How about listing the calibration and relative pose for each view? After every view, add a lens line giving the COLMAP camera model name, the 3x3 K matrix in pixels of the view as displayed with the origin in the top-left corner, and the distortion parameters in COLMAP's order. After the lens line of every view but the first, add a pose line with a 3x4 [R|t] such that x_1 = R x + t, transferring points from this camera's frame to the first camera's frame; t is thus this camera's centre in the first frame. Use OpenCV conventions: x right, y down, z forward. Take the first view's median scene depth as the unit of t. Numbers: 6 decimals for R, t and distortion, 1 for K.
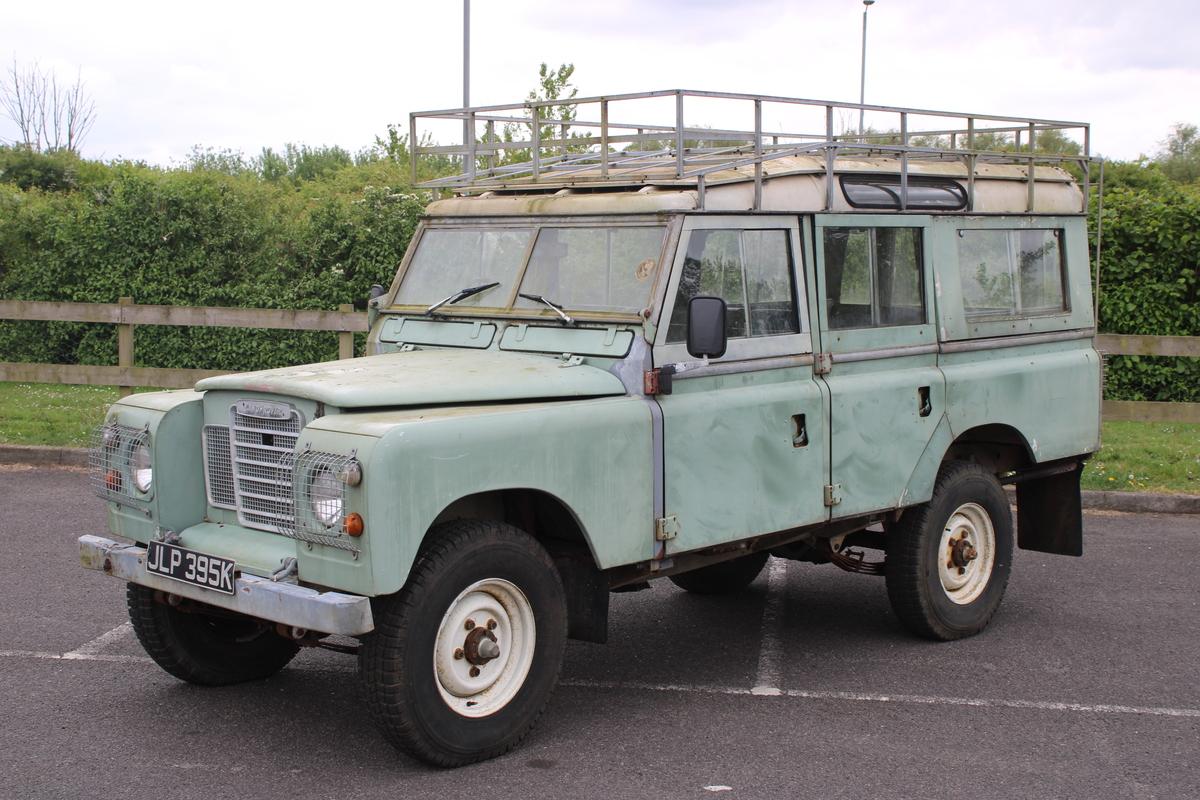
lens RADIAL K [[1689.2, 0, 600.0], [0, 1689.2, 400.0], [0, 0, 1]] dist [-0.031880, -0.017123]
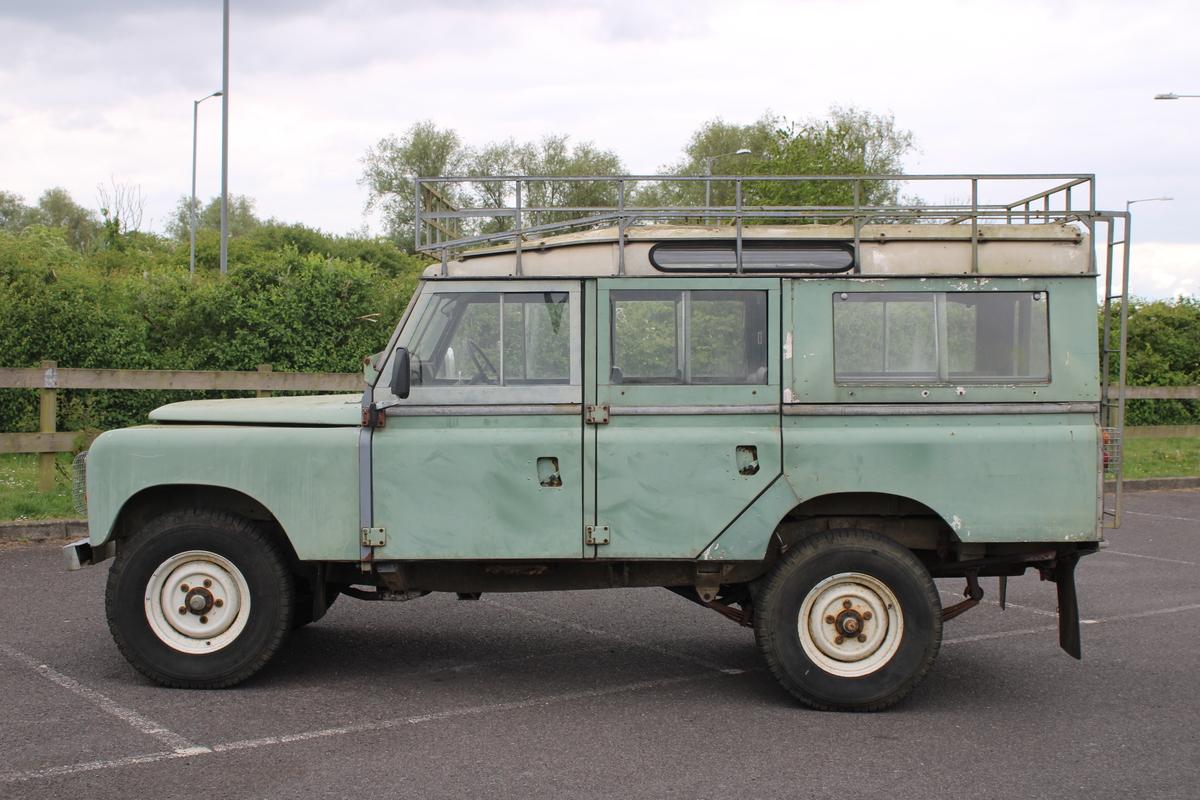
lens RADIAL K [[1529.4, 0, 599.4], [0, 1529.4, 386.2], [0, 0, 1]] dist [-0.159950, 0.453573]
pose [[0.682421, 0.016240, -0.730779, 0.883520], [-0.073222, 0.996243, -0.046236, 0.006081], [0.727282, 0.085062, 0.681047, 0.336853]]
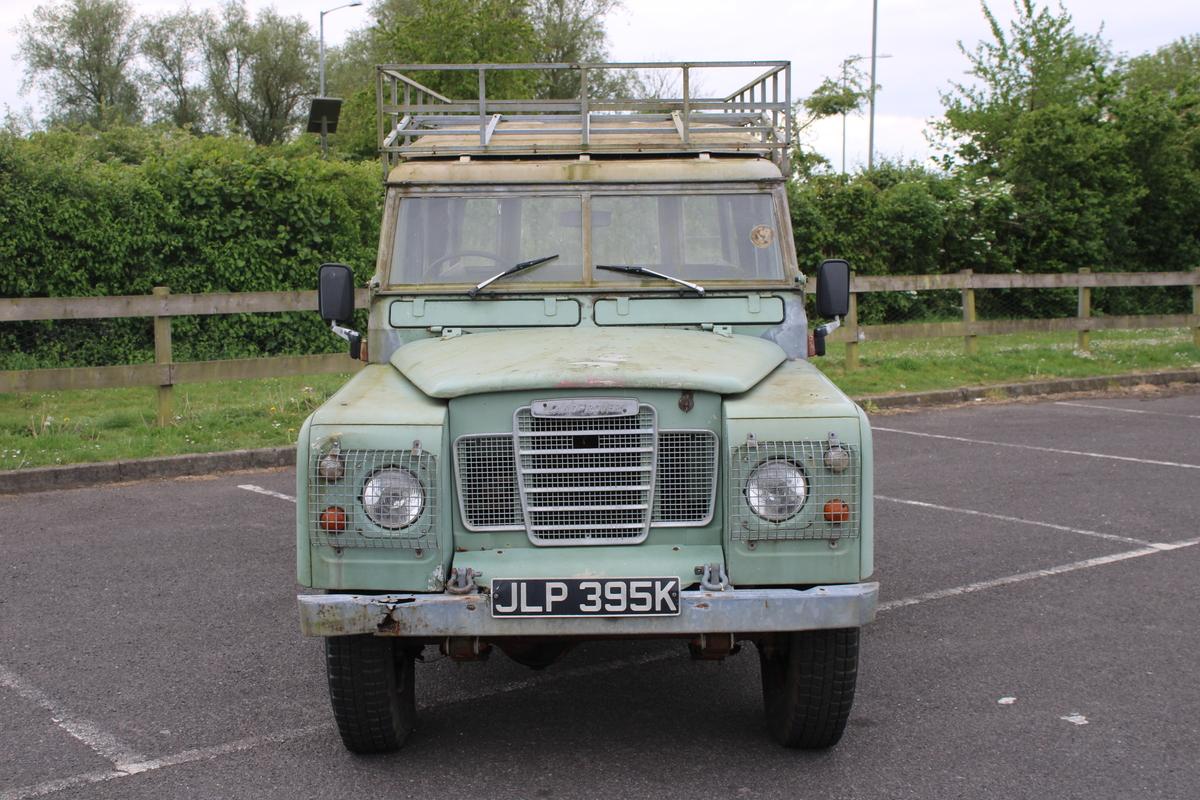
lens RADIAL K [[1629.5, 0, 600.0], [0, 1629.5, 400.0], [0, 0, 1]] dist [-0.046836, 0.027423]
pose [[0.705862, -0.097132, 0.701658, -0.692457], [0.075872, 0.995223, 0.061444, -0.043824], [-0.704274, 0.009865, 0.709860, 0.348318]]
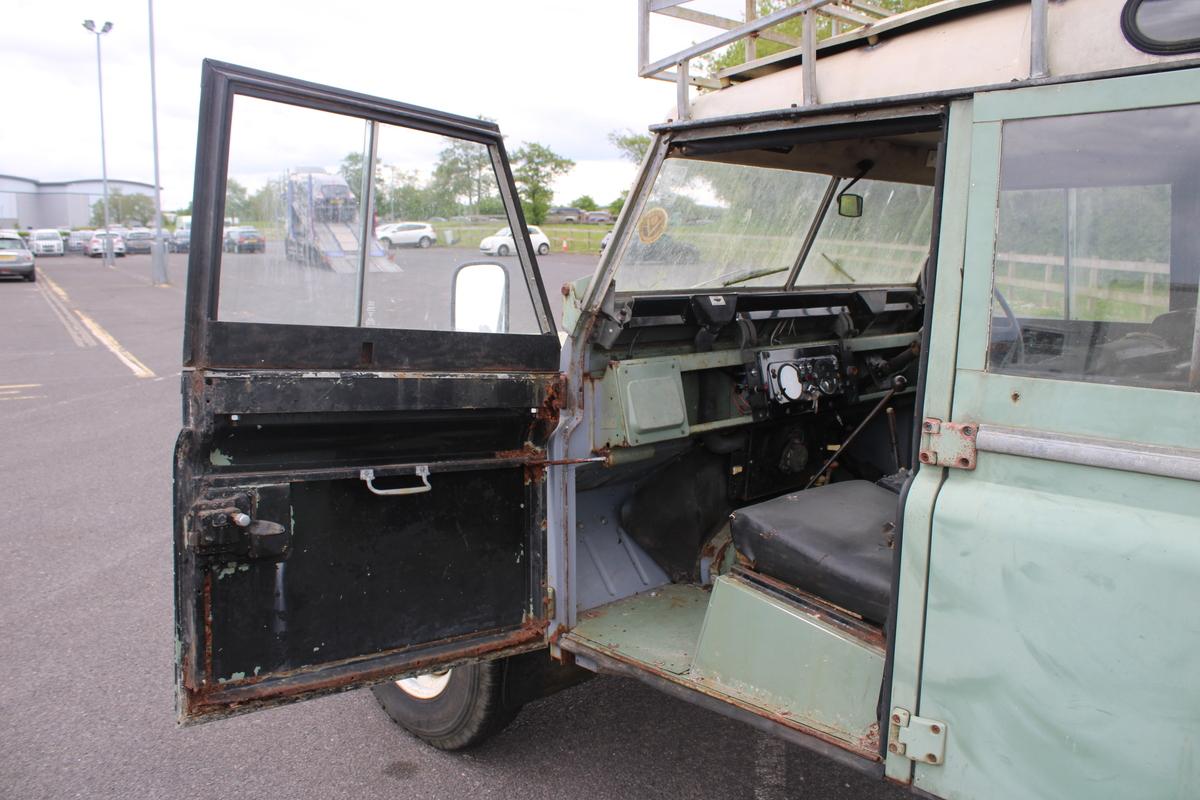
lens RADIAL K [[1008.3, 0, 591.8], [0, 1008.3, 384.2], [0, 0, 1]] dist [-0.180321, 0.187607]
pose [[-0.061644, 0.128952, -0.989733, 0.397772], [-0.097351, 0.986114, 0.134544, -0.063470], [0.993339, 0.104645, -0.048235, 0.950259]]
